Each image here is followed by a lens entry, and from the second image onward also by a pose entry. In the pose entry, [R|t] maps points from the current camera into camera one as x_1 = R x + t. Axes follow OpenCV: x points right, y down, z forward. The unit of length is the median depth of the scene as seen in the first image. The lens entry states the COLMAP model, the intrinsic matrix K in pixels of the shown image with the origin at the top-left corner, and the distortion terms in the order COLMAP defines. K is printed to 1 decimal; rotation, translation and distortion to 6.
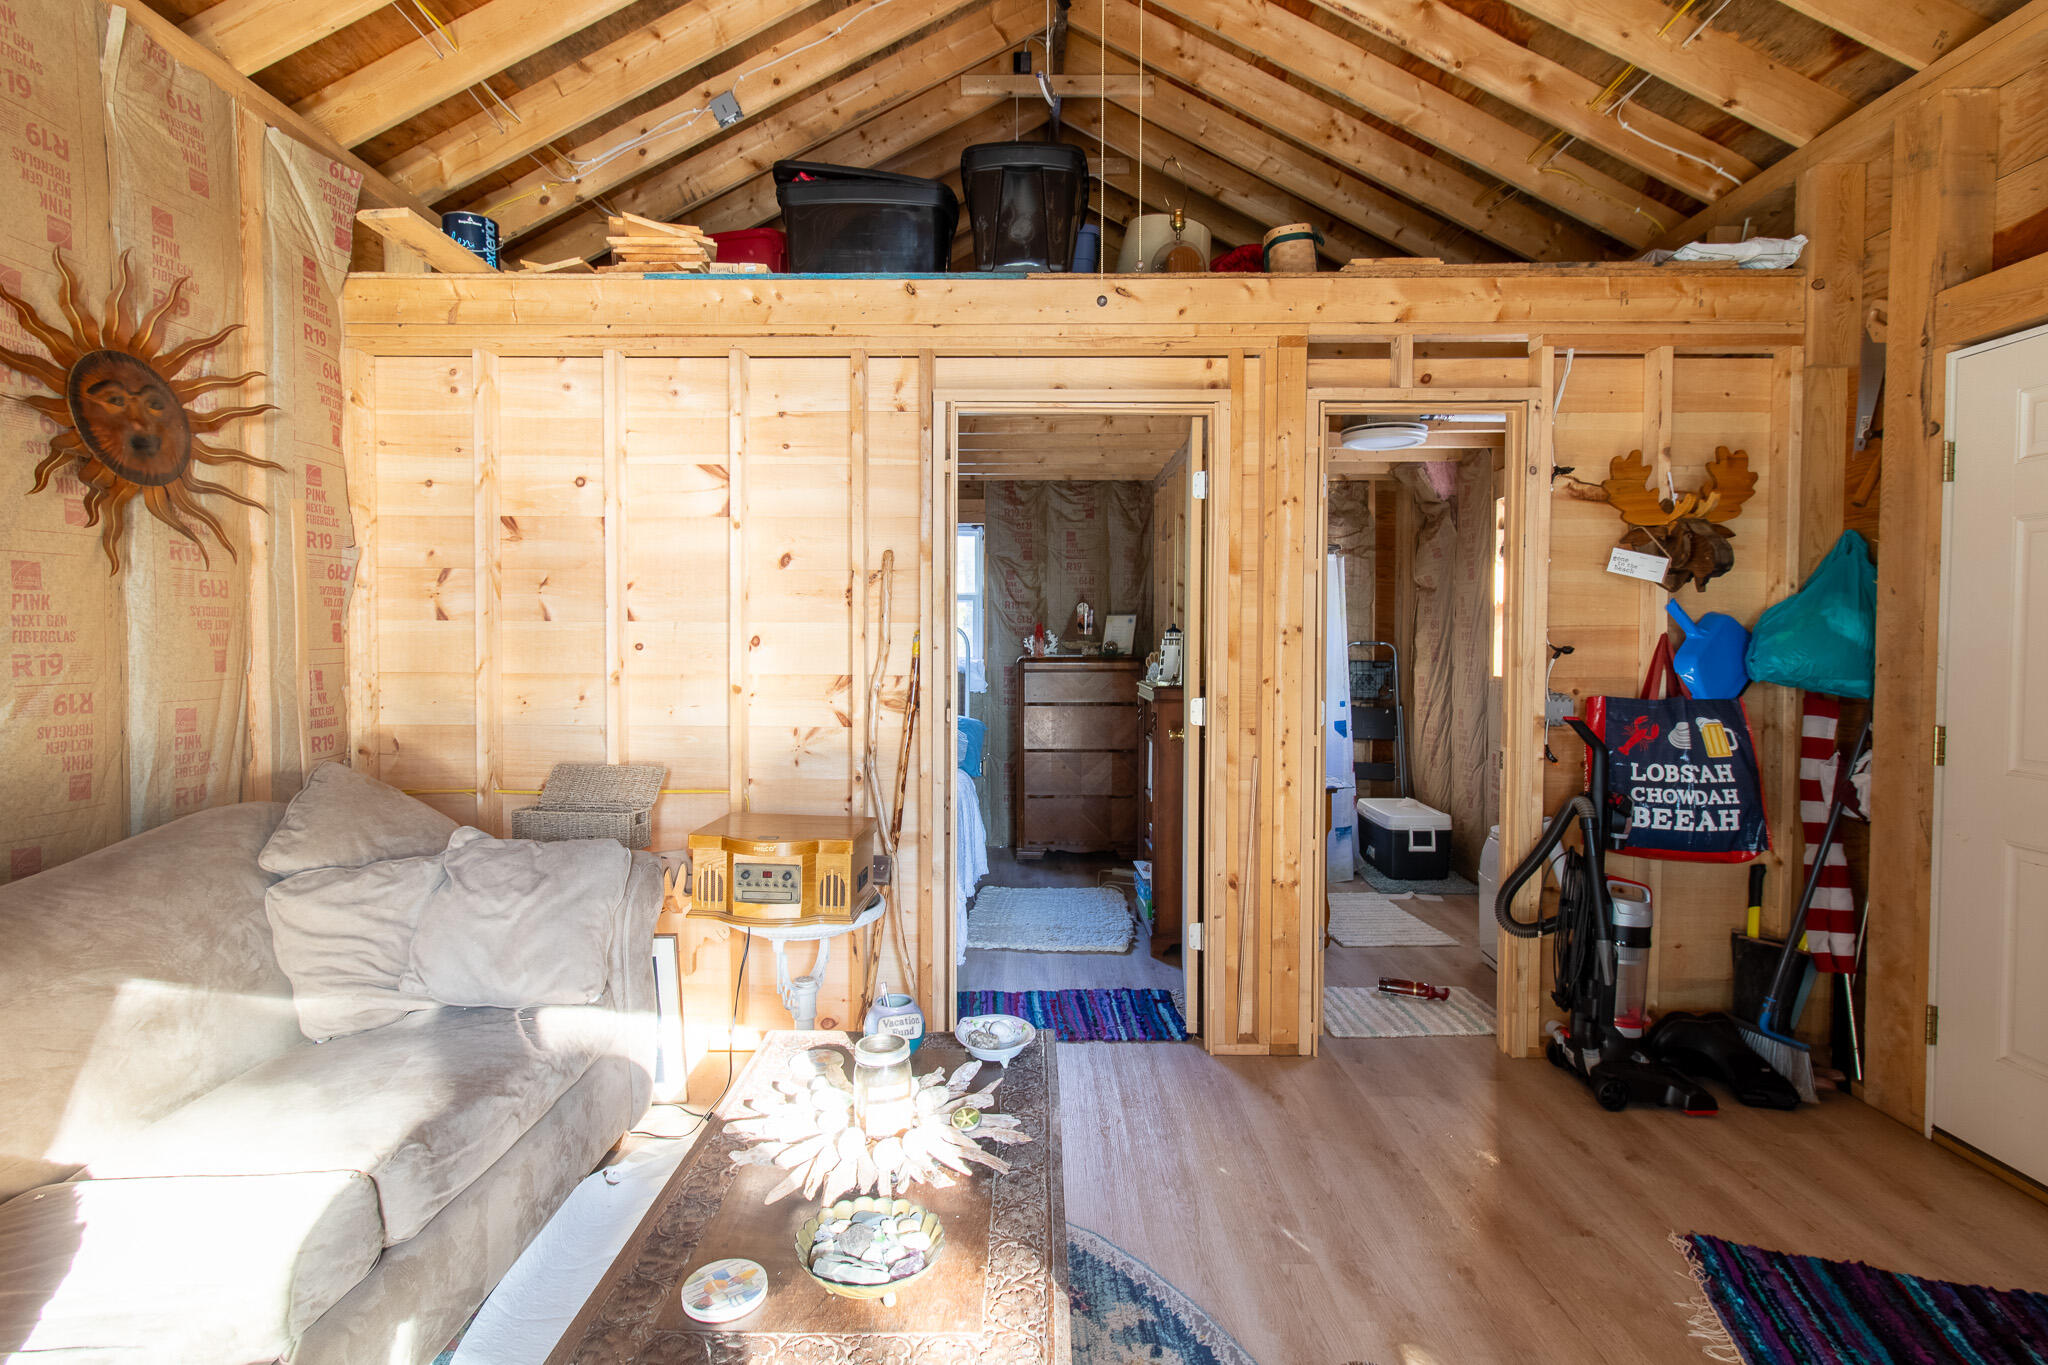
lens RADIAL K [[974.5, 0, 1023.6], [0, 974.5, 668.6], [0, 0, 1]] dist [-0.002216, 0.002115]
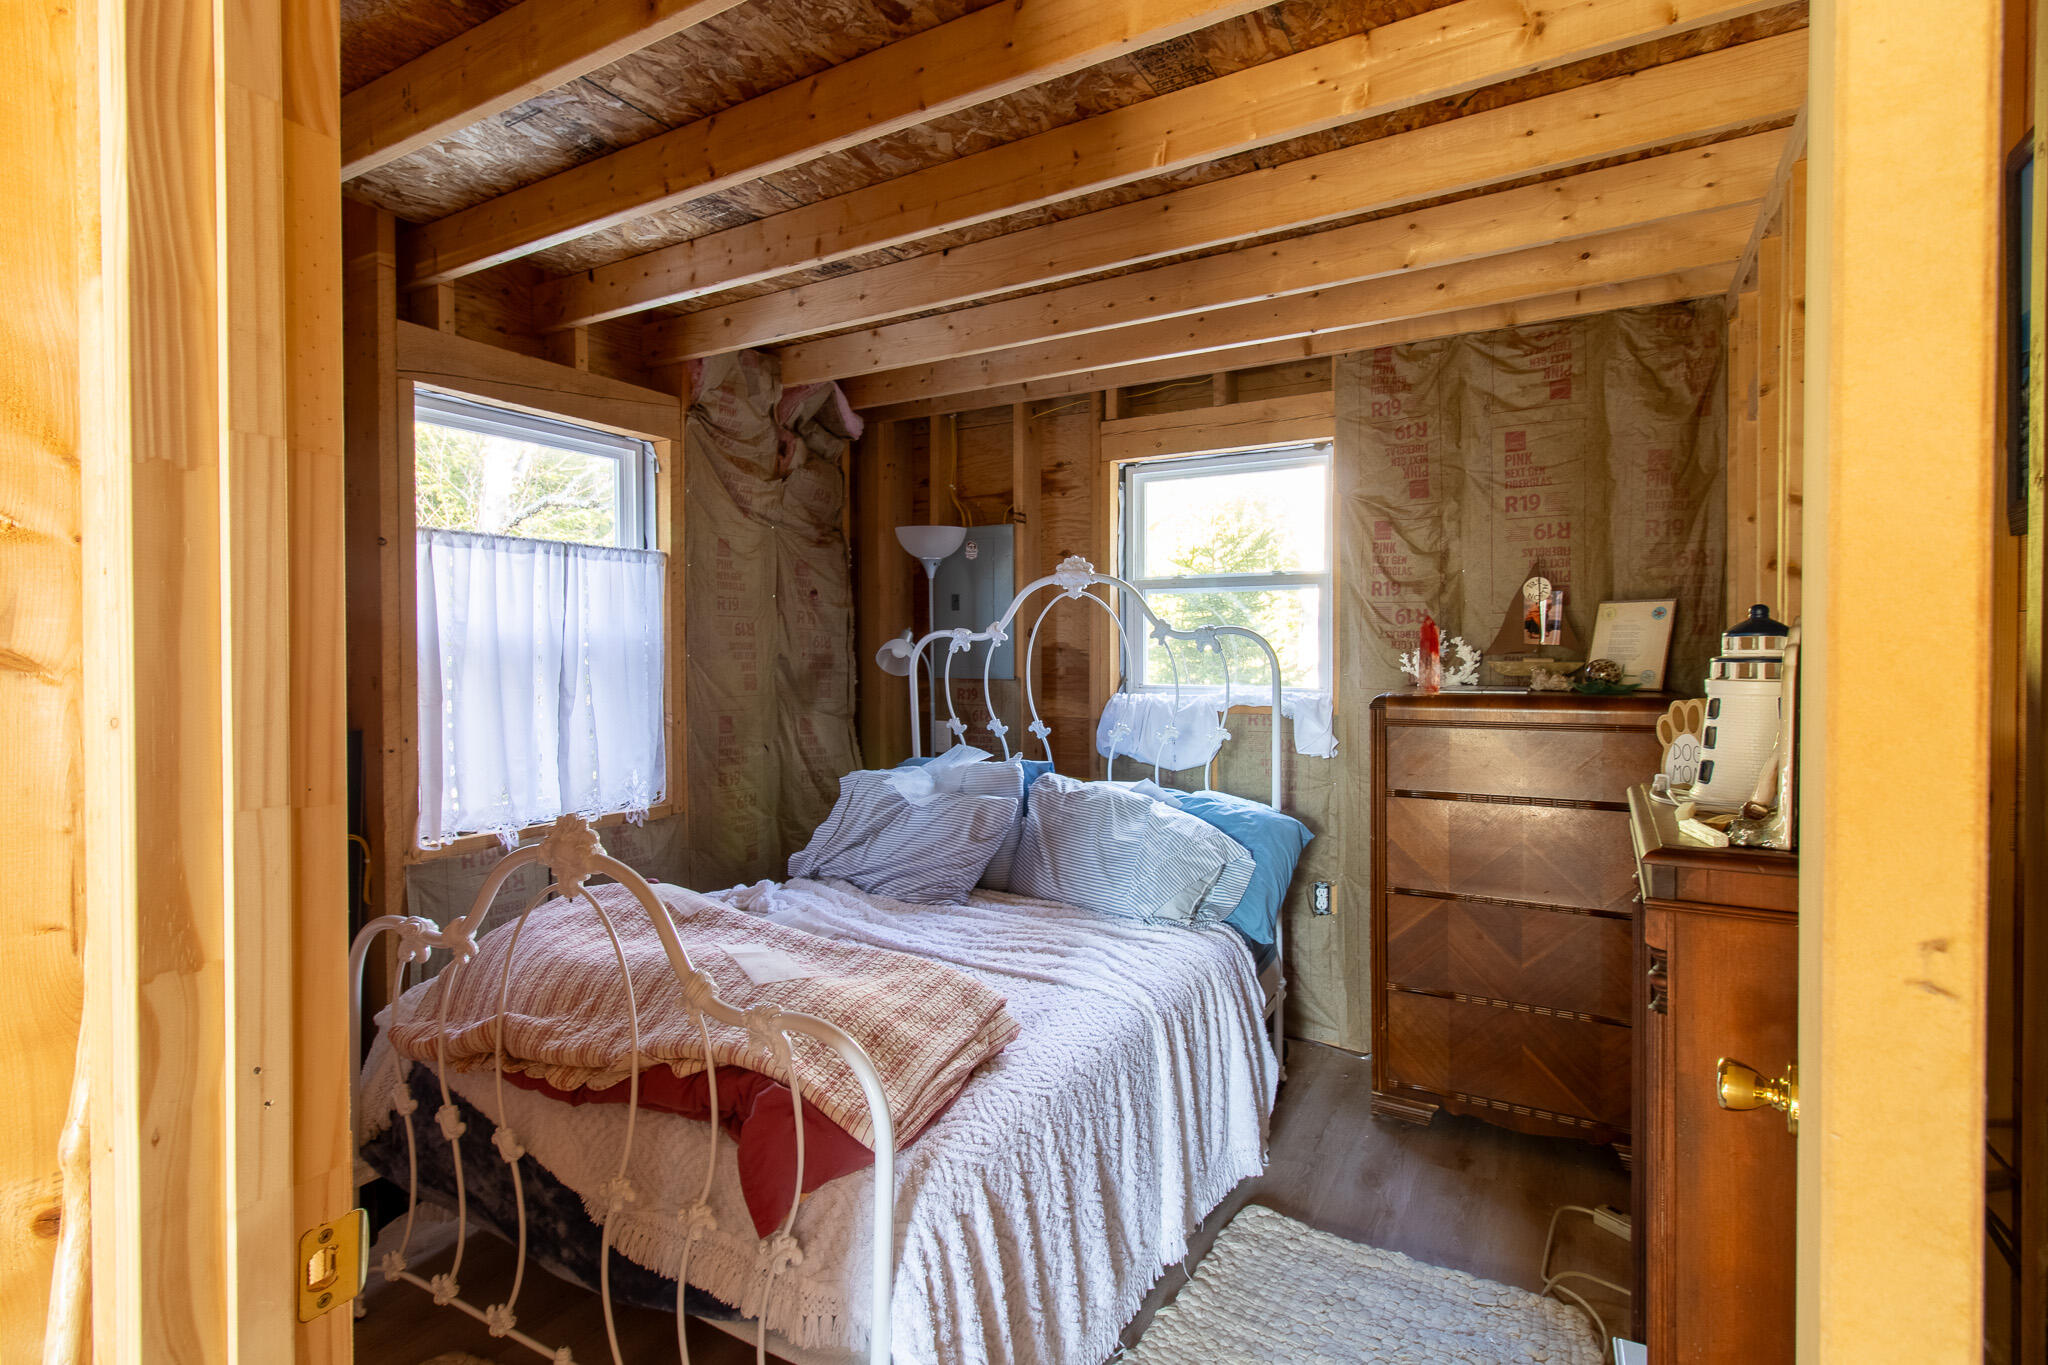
lens RADIAL K [[974.5, 0, 1018.6], [0, 974.5, 669.5], [0, 0, 1]] dist [-0.002216, 0.002115]
pose [[0.863681, 0.003252, -0.504028, 0.079576], [-0.009572, 0.999905, -0.009952, -0.015959], [0.503948, 0.013420, 0.863630, 0.462882]]
